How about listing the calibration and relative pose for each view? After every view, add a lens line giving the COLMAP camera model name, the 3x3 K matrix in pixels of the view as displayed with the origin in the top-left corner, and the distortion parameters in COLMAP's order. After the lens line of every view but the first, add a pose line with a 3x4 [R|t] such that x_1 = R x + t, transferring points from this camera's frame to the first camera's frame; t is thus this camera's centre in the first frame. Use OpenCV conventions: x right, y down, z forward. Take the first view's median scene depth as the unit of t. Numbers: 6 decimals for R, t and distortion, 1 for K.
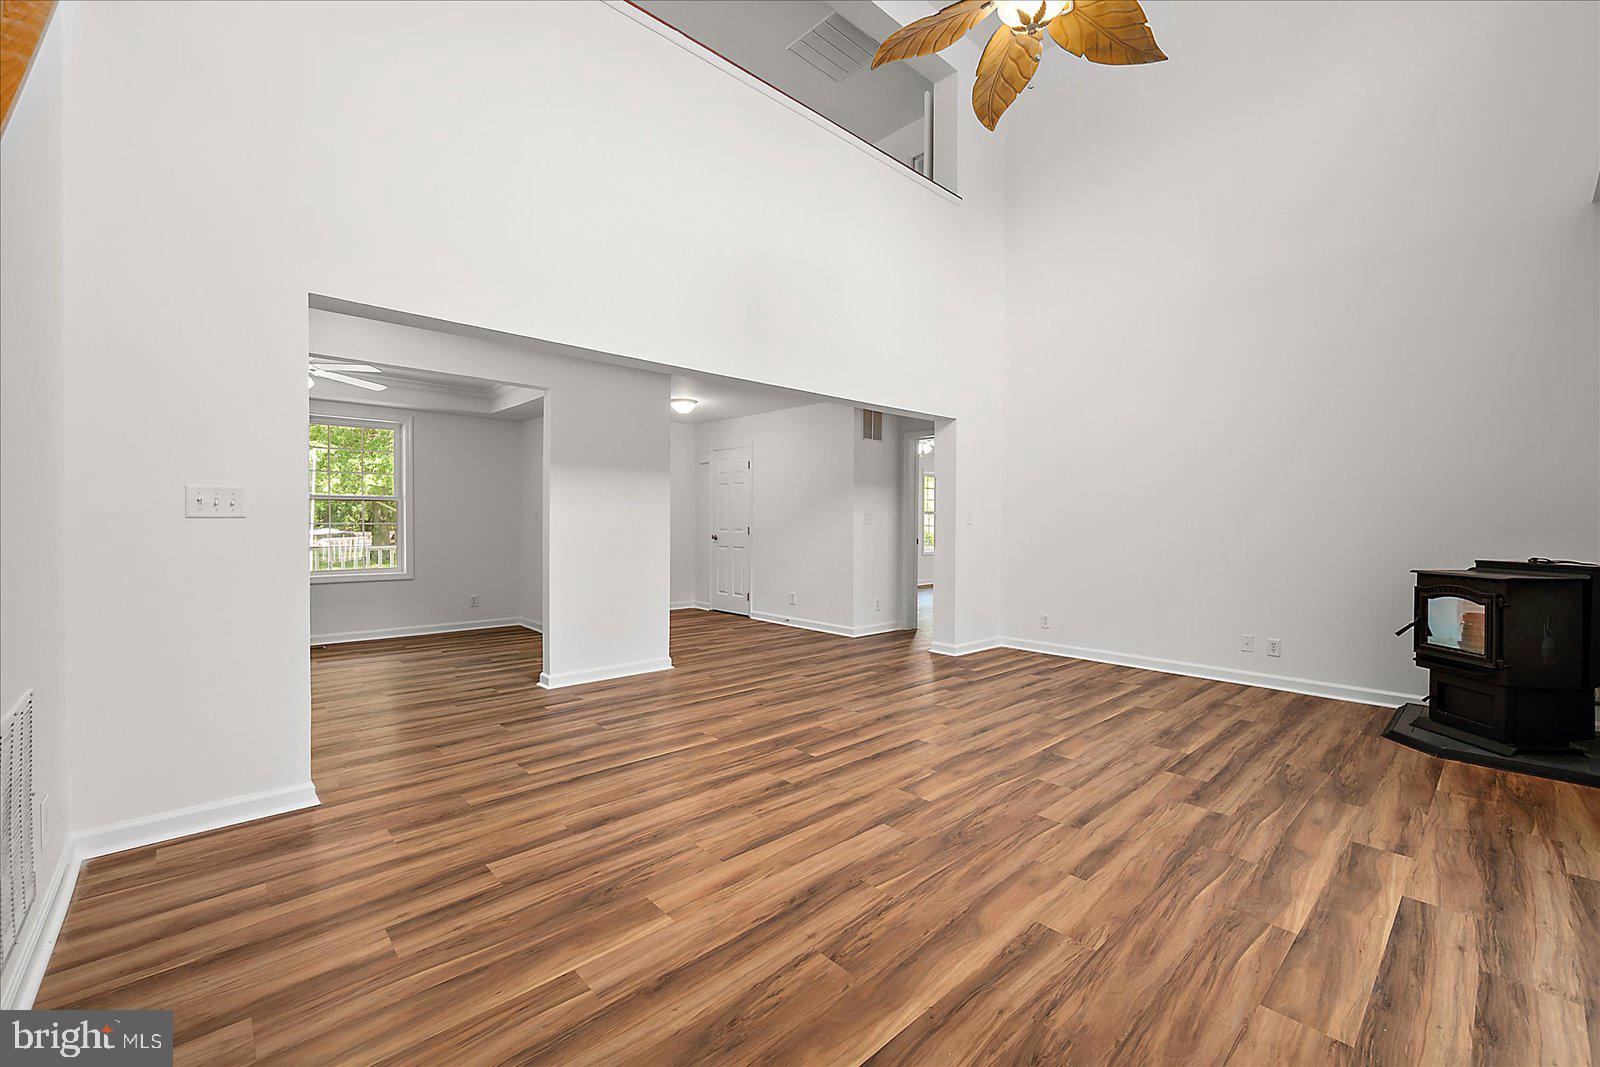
lens RADIAL K [[652.5, 0, 794.2], [0, 652.5, 528.1], [0, 0, 1]] dist [-0.003099, -0.000087]
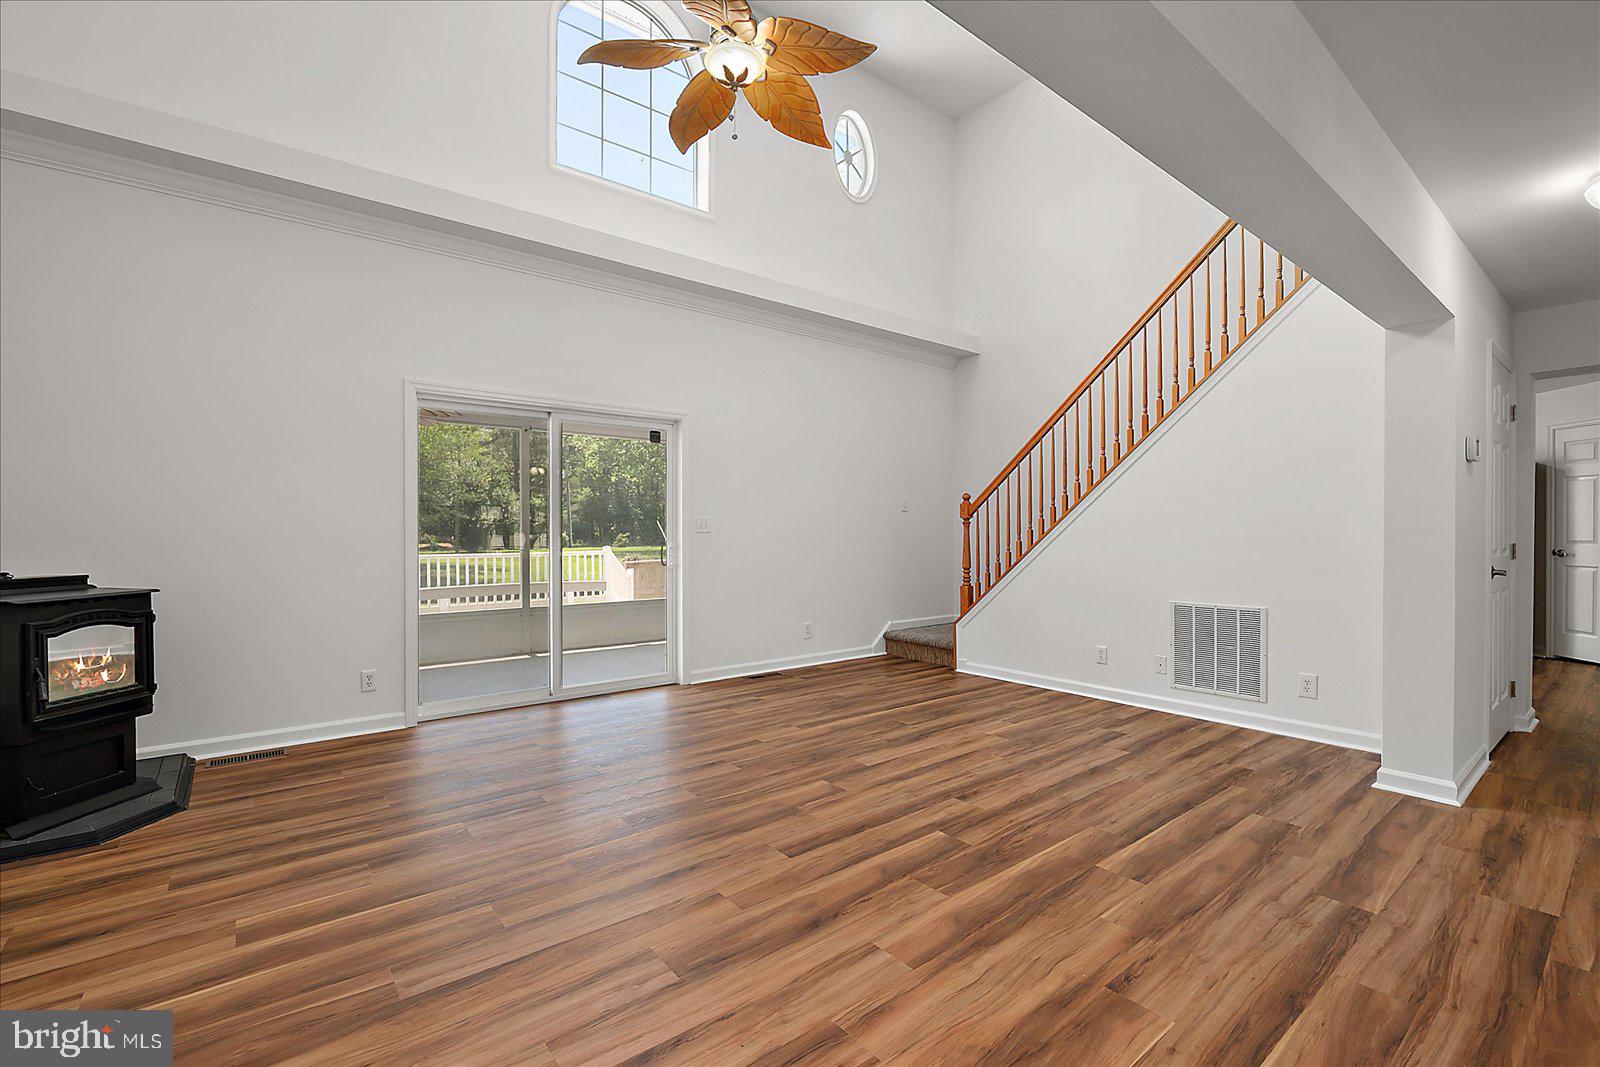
lens RADIAL K [[729.0, 0, 802.5], [0, 729.0, 532.3], [0, 0, 1]] dist [-0.010405, -0.000898]
pose [[-0.998906, -0.004987, 0.046490, 0.179402], [-0.004475, 0.999928, 0.011124, -0.018744], [-0.046542, 0.010904, -0.998857, 2.160260]]
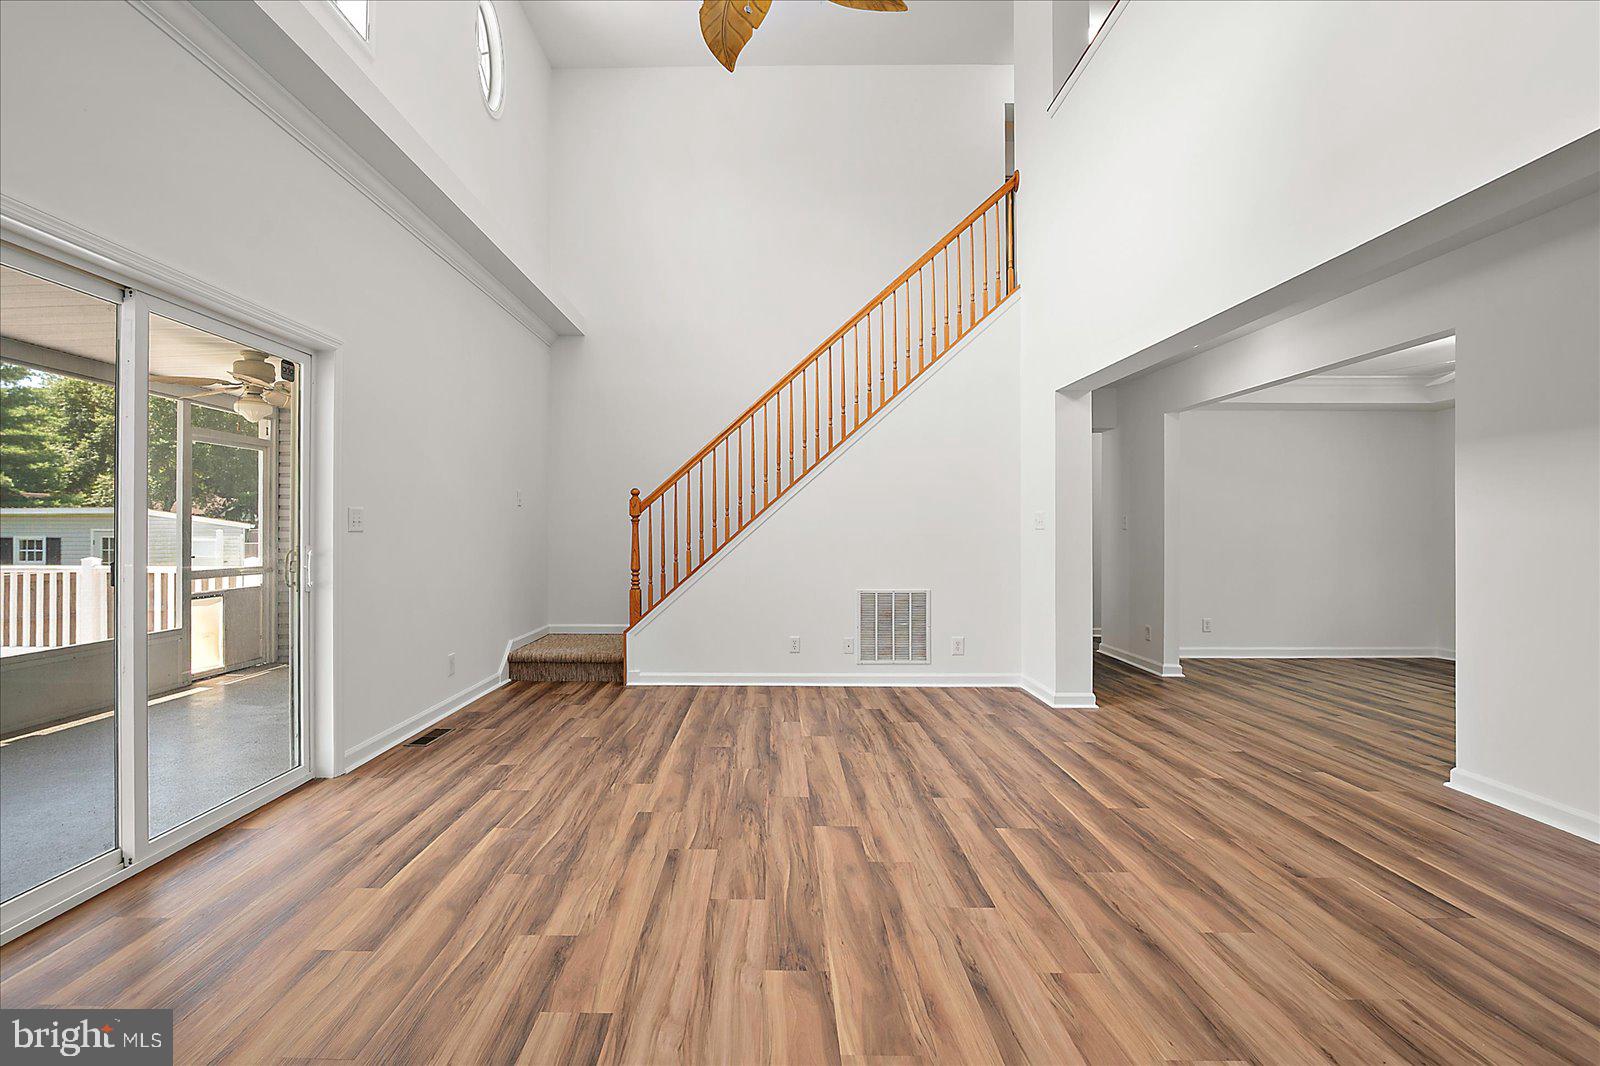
lens RADIAL K [[729.0, 0, 791.0], [0, 729.0, 526.7], [0, 0, 1]] dist [-0.010405, -0.000898]
pose [[-0.656202, -0.006903, -0.754554, 0.983191], [-0.009198, 0.999957, -0.001149, -0.009396], [0.754529, 0.006186, -0.656237, 1.596569]]
